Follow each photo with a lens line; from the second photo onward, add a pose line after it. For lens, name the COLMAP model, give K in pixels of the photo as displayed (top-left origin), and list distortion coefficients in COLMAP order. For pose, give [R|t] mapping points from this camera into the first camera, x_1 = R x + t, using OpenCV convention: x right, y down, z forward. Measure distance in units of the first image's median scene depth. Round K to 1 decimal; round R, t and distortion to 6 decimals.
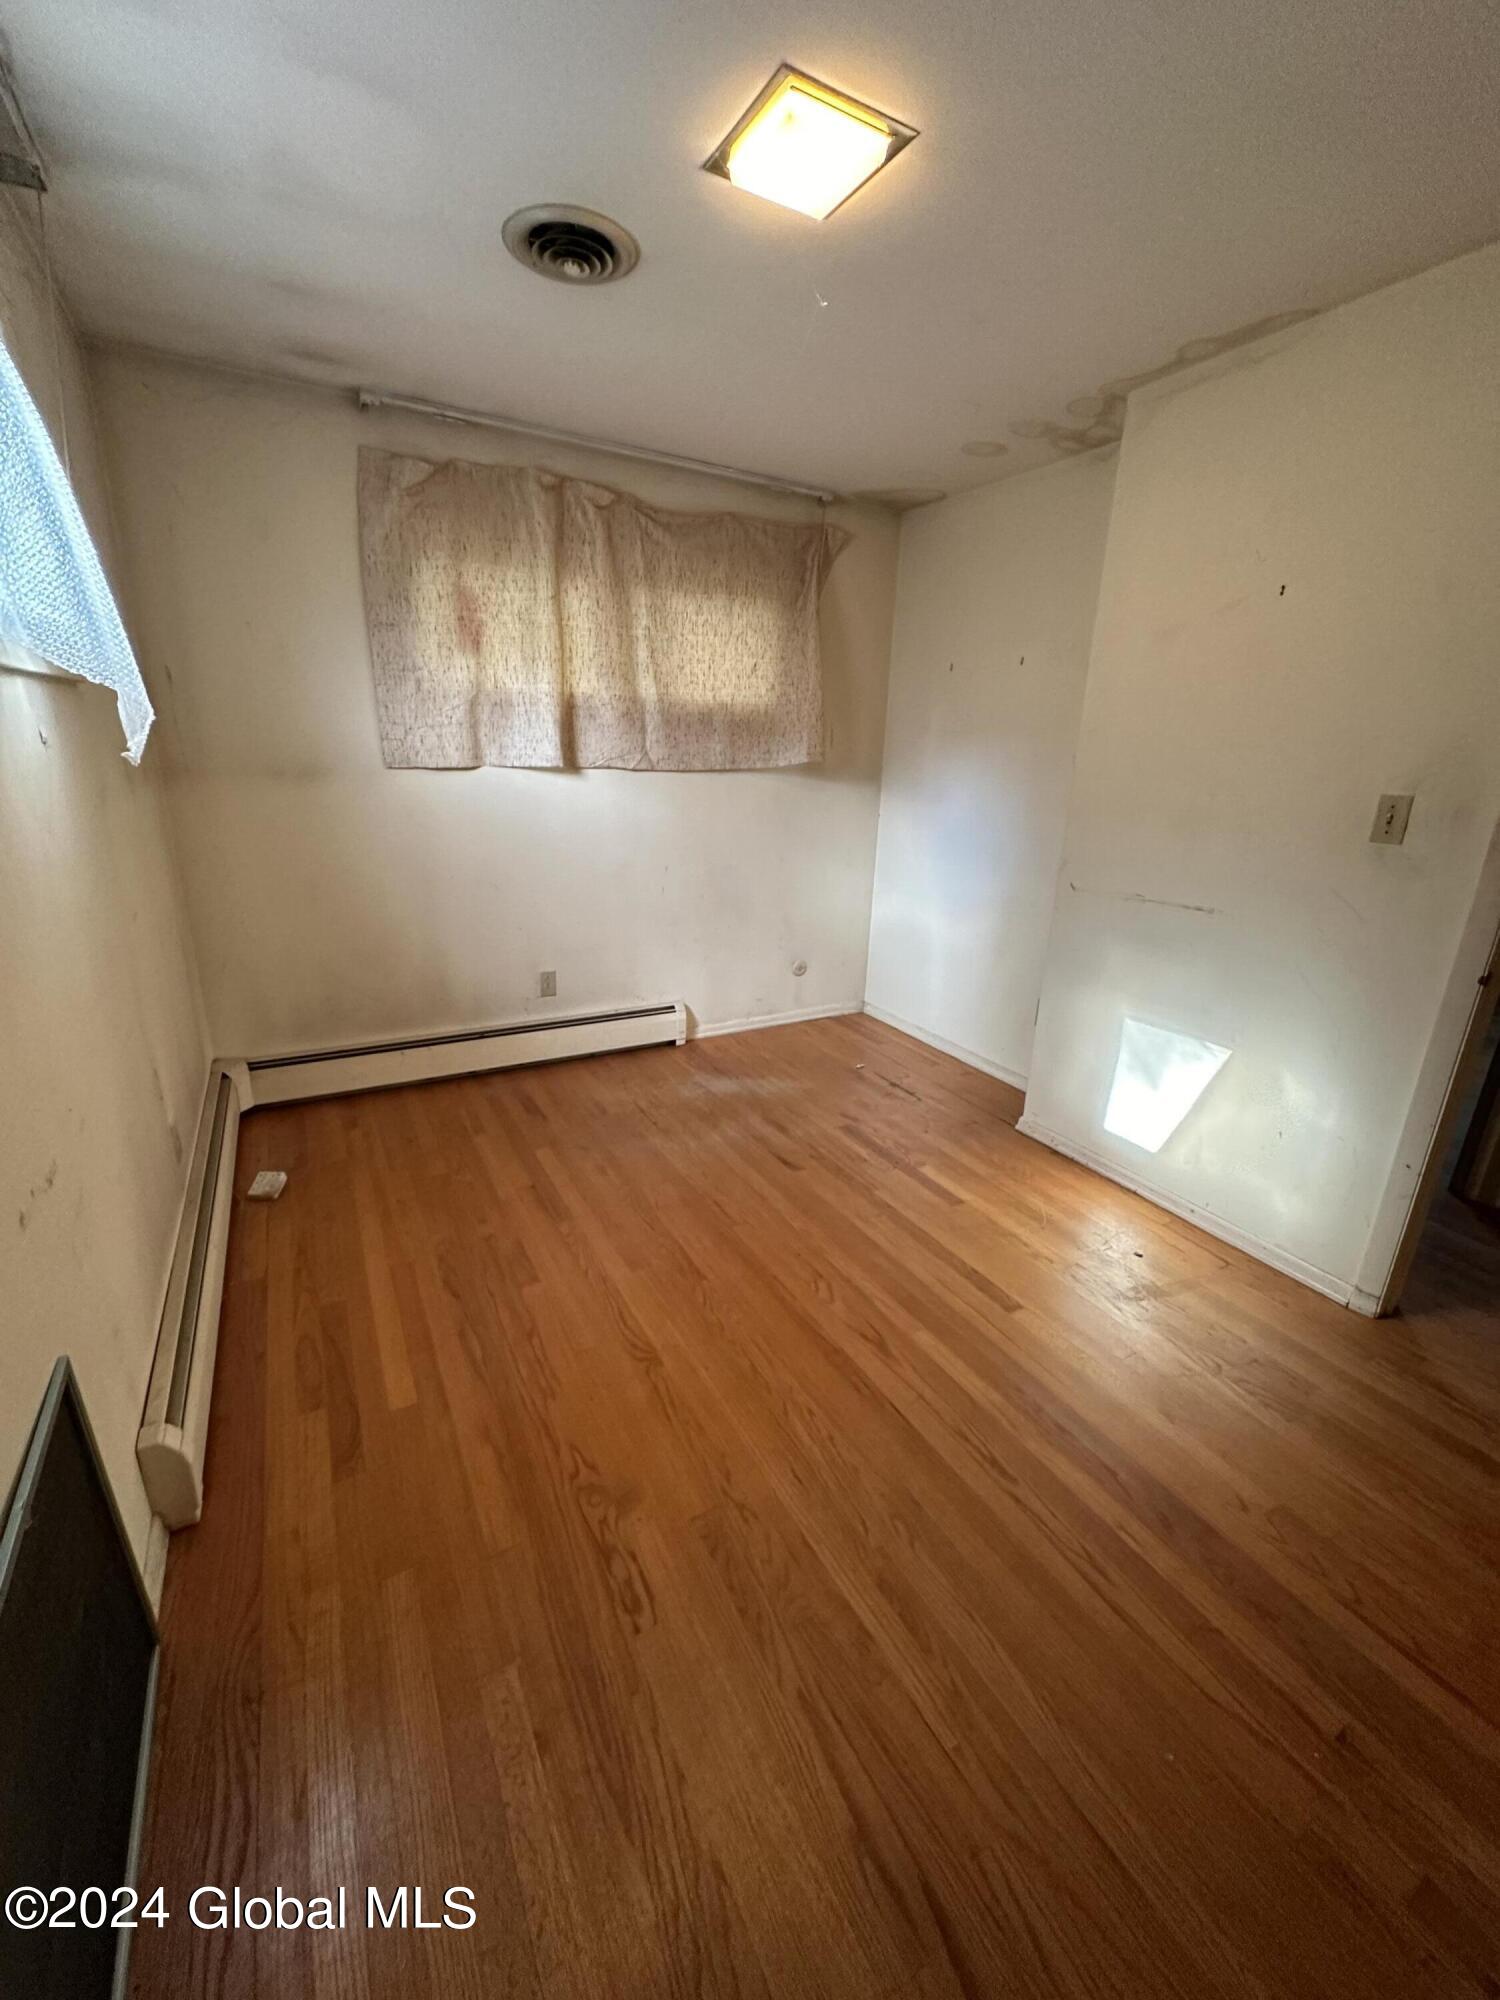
lens RADIAL K [[794.9, 0, 753.3], [0, 794.9, 994.3], [0, 0, 1]] dist [-0.000011, -0.000047]
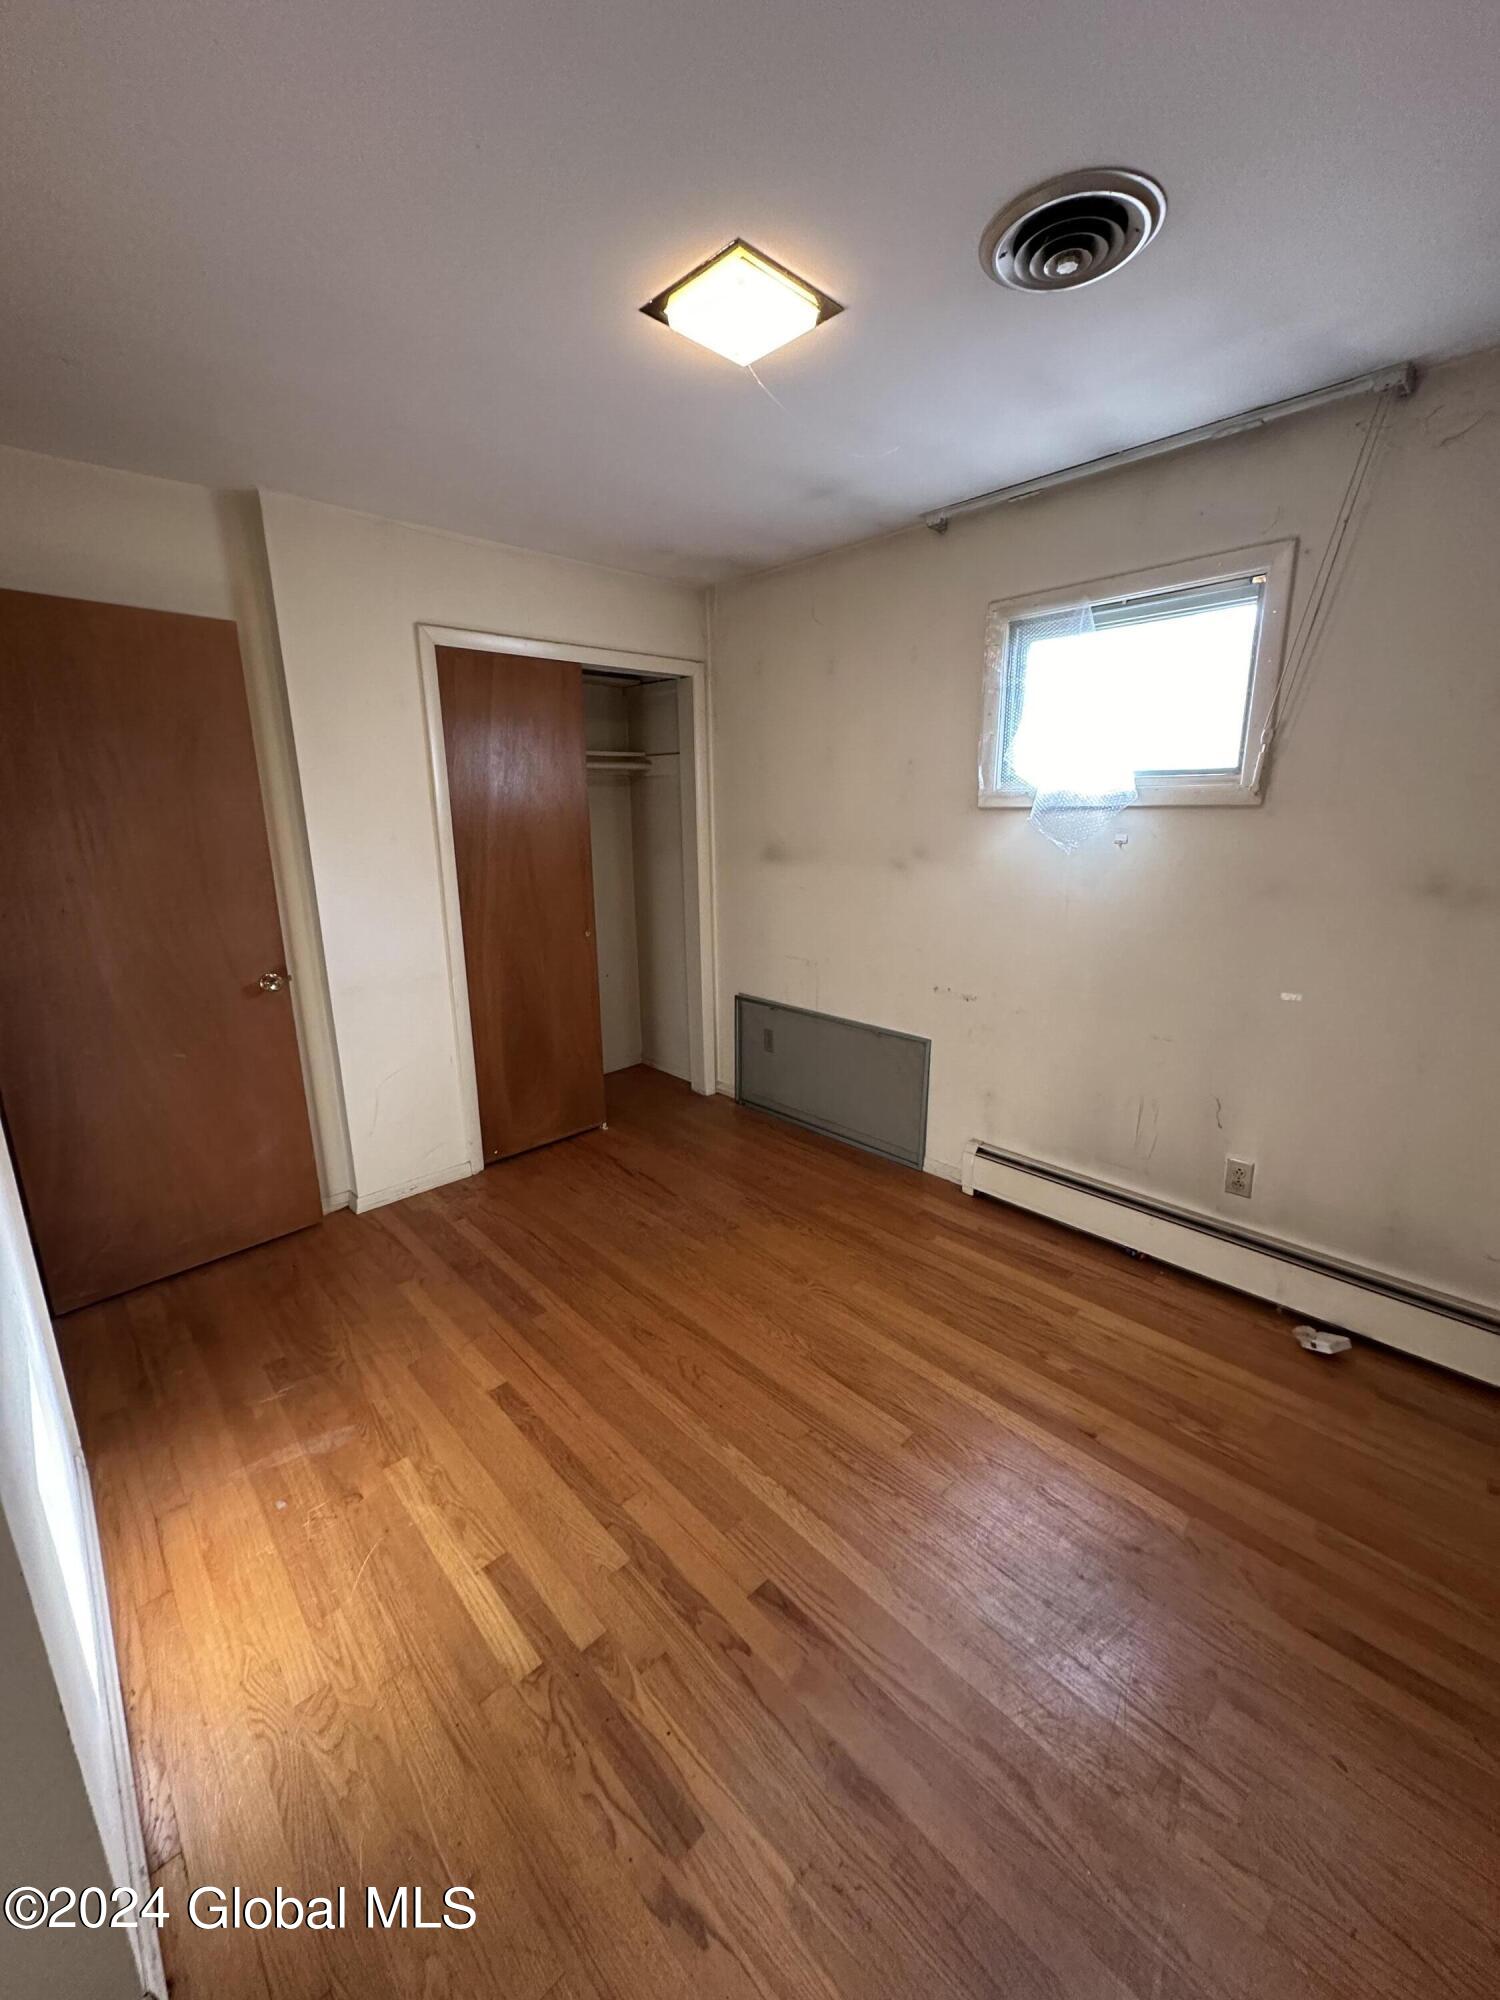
lens RADIAL K [[794.9, 0, 753.7], [0, 794.9, 998.8], [0, 0, 1]] dist [-0.000011, -0.000047]
pose [[-0.969335, 0.035712, -0.243133, 0.175019], [-0.094330, 0.859516, 0.502329, -0.407401], [0.226916, 0.509860, -0.829790, 1.200653]]
